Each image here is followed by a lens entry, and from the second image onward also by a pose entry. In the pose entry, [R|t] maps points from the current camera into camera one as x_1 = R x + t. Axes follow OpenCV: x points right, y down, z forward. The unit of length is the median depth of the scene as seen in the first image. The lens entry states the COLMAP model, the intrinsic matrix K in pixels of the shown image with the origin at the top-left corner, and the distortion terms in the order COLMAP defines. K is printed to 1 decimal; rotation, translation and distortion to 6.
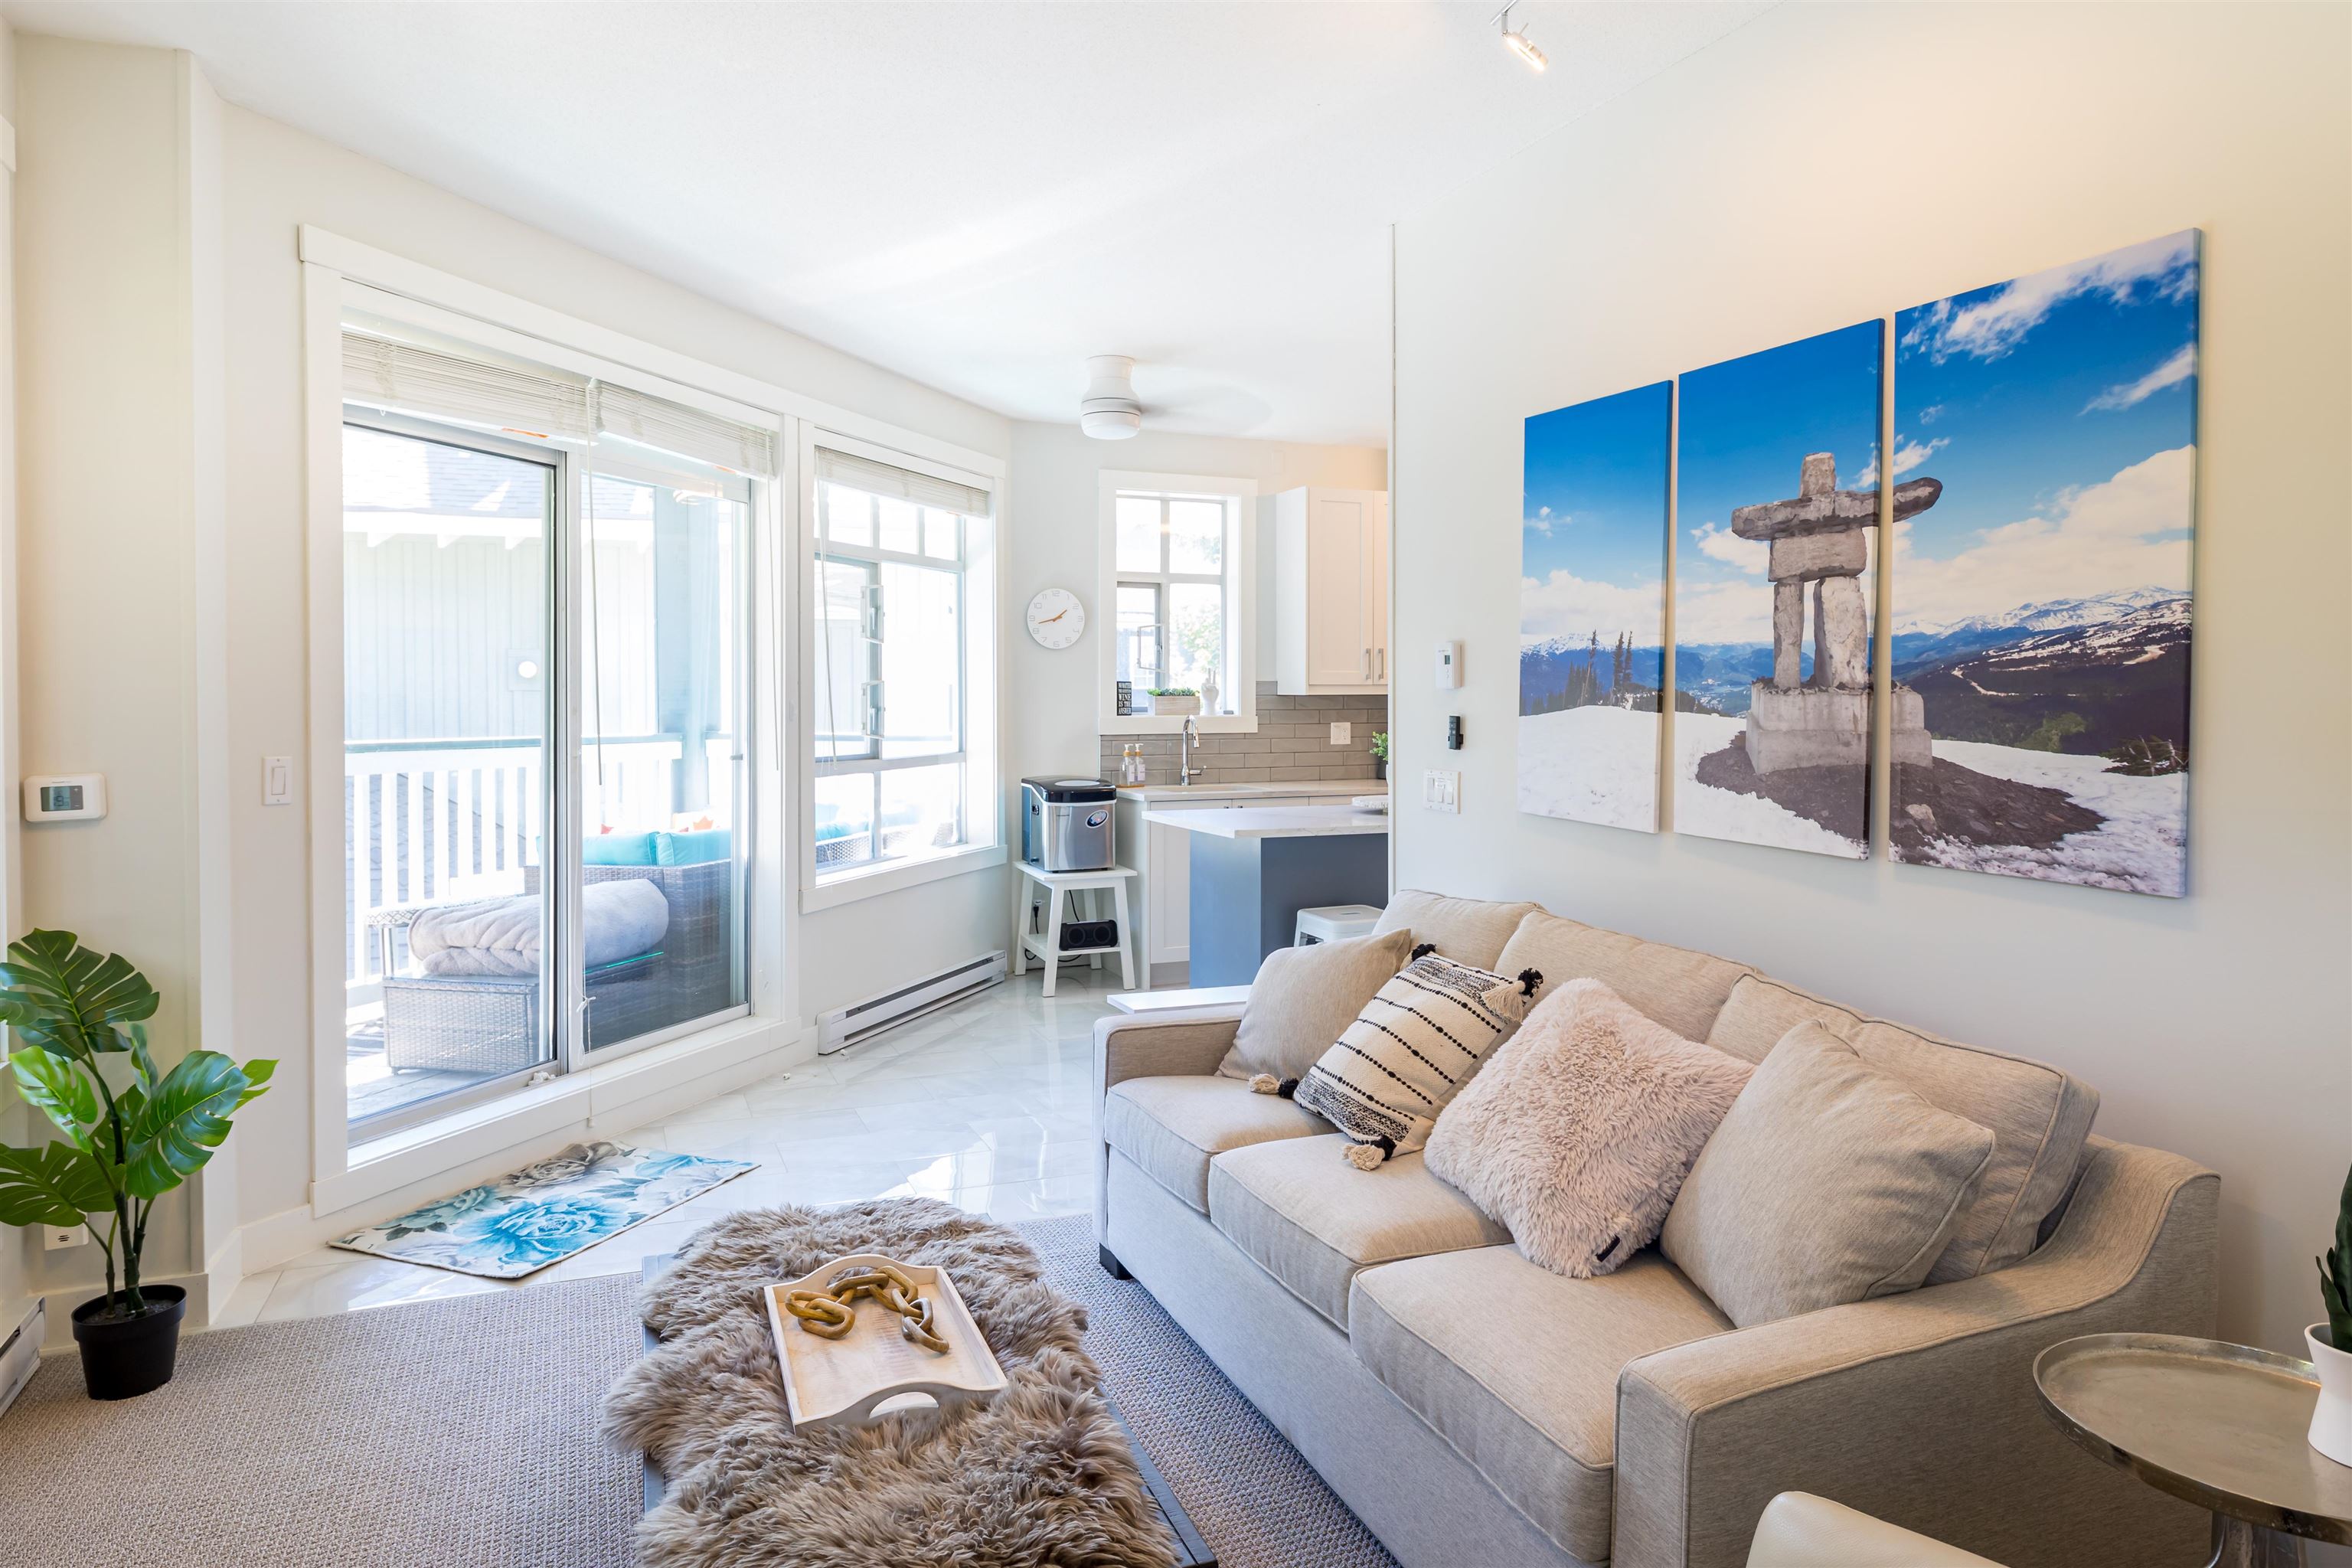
lens RADIAL K [[1396.6, 0, 1173.9], [0, 1396.6, 747.4], [0, 0, 1]] dist [0.003334, 0.000809]
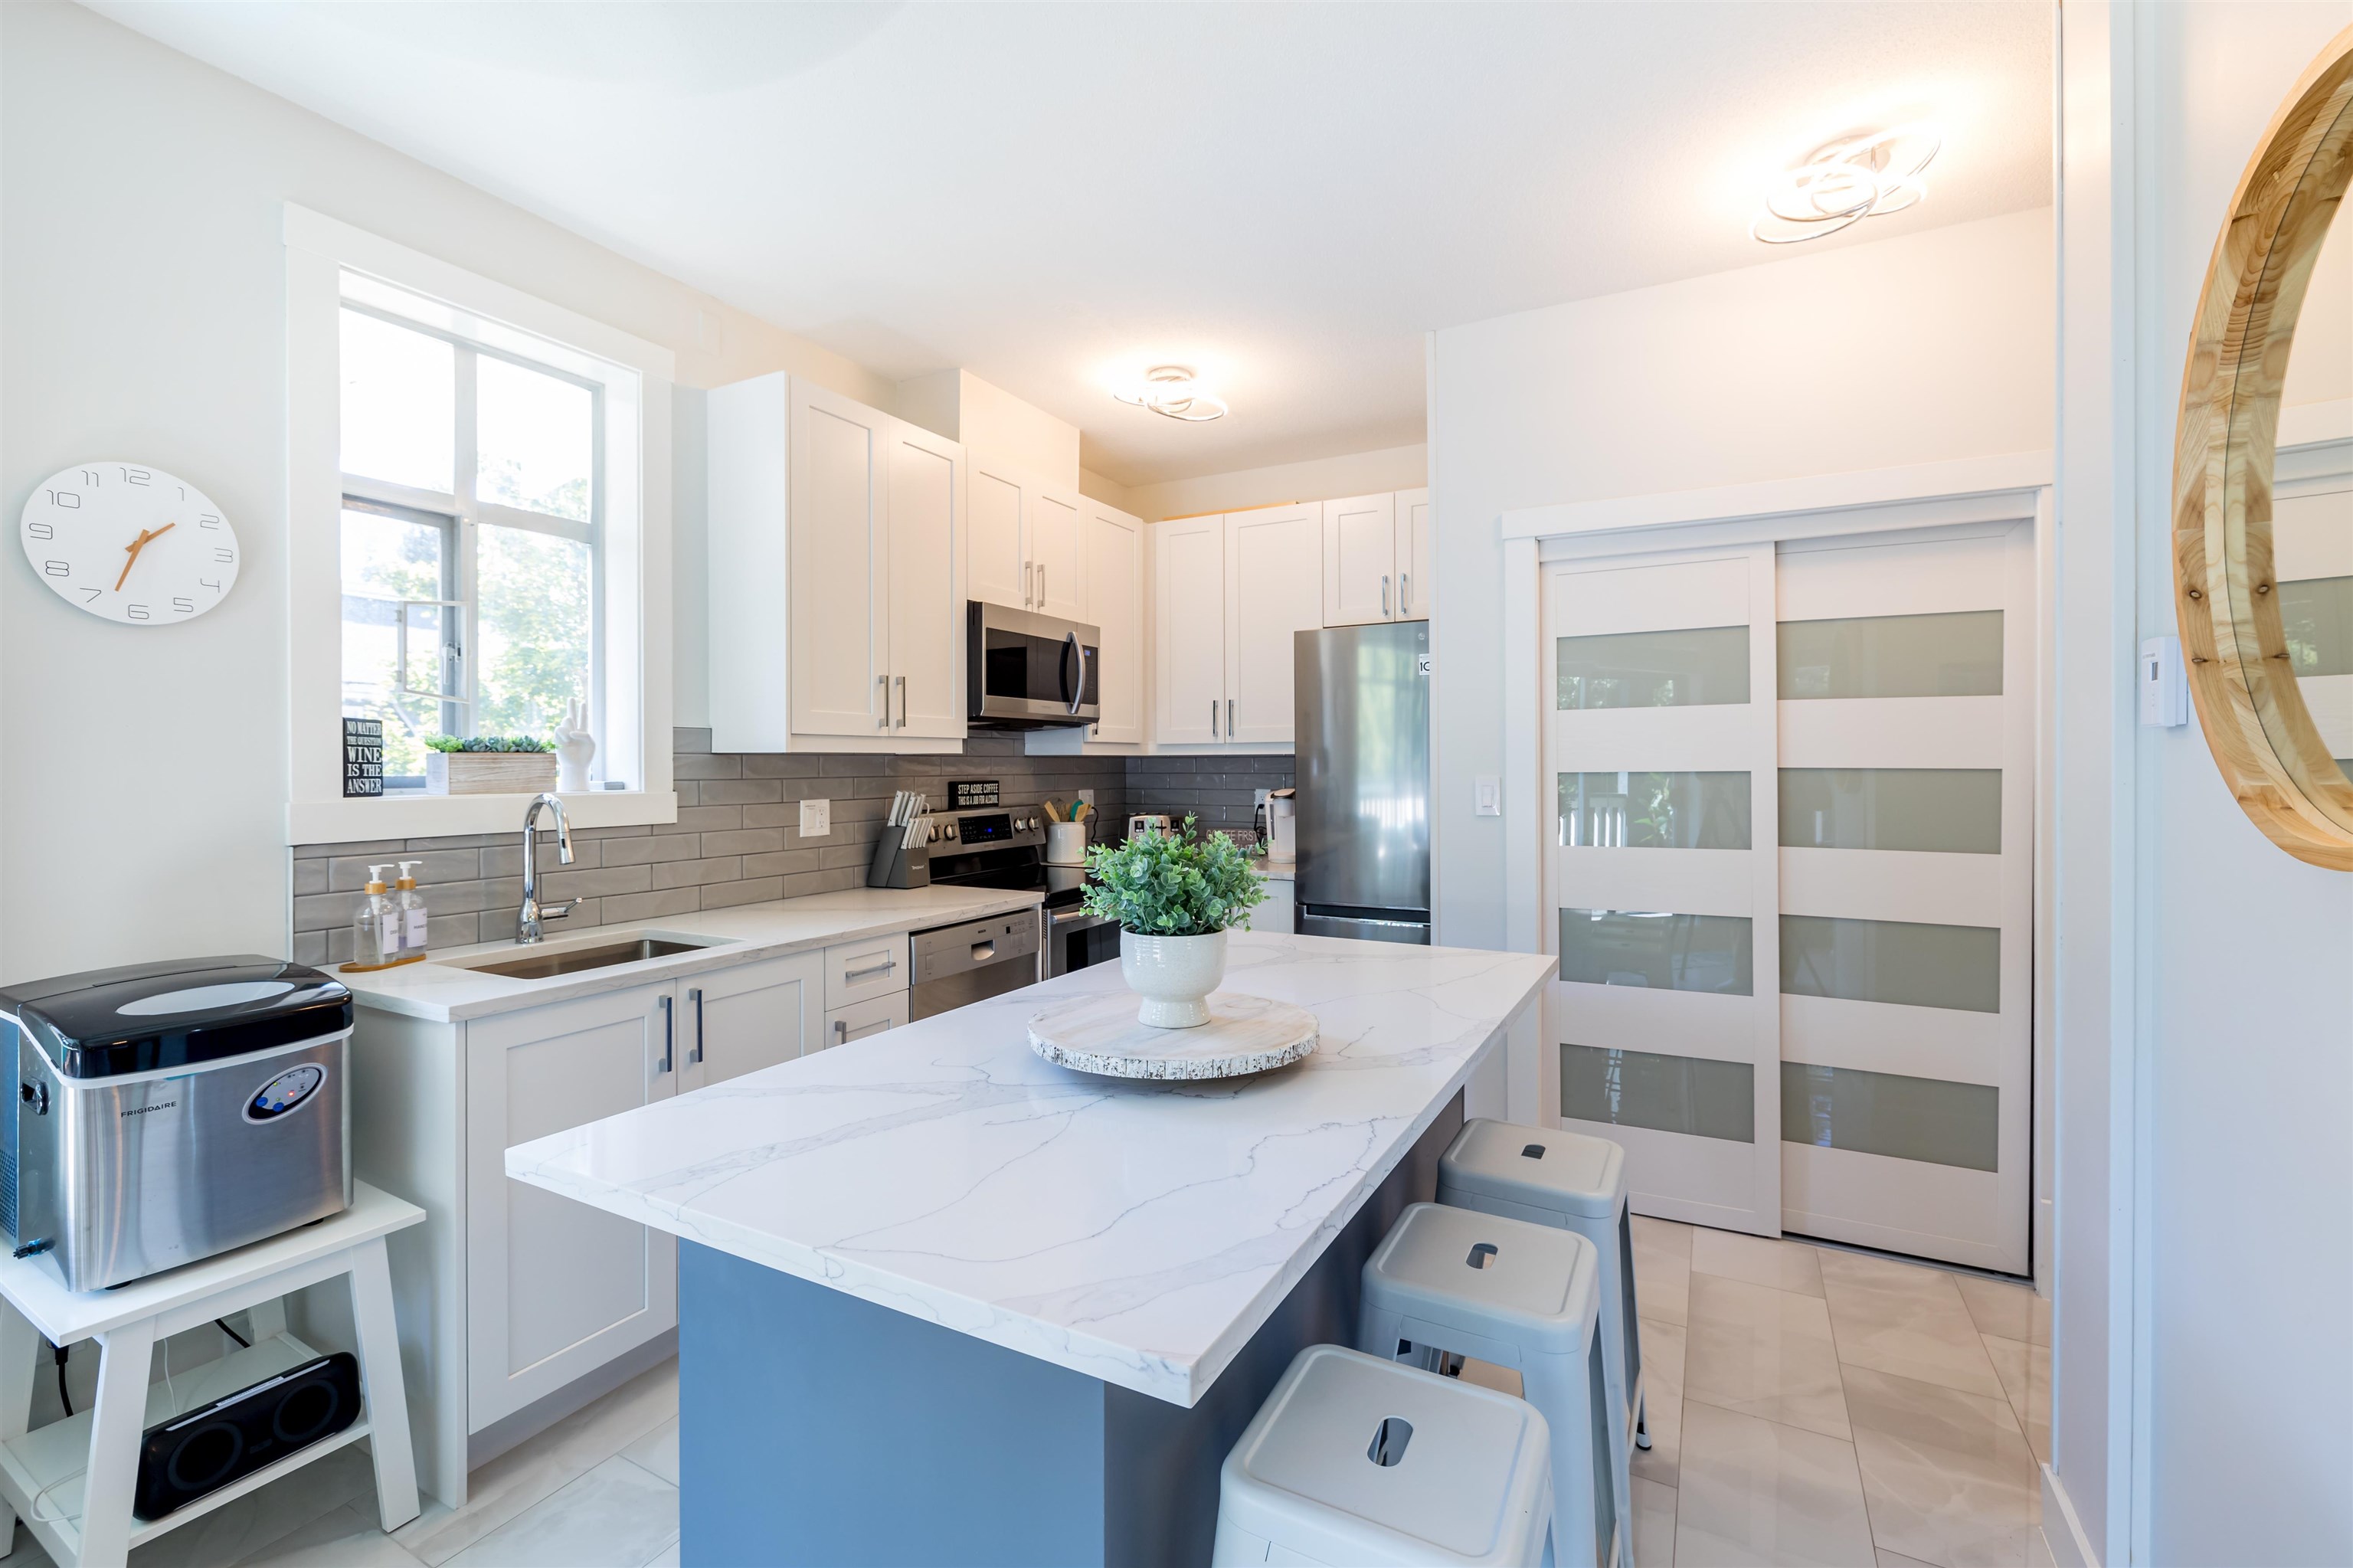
lens RADIAL K [[1020.8, 0, 1176.5], [0, 1020.8, 784.0], [0, 0, 1]] dist [-0.000808, -0.000043]
pose [[0.785674, -0.008934, 0.618577, -0.032623], [0.017862, 0.999806, -0.008248, -0.019170], [-0.618383, 0.017529, 0.785681, 0.582560]]
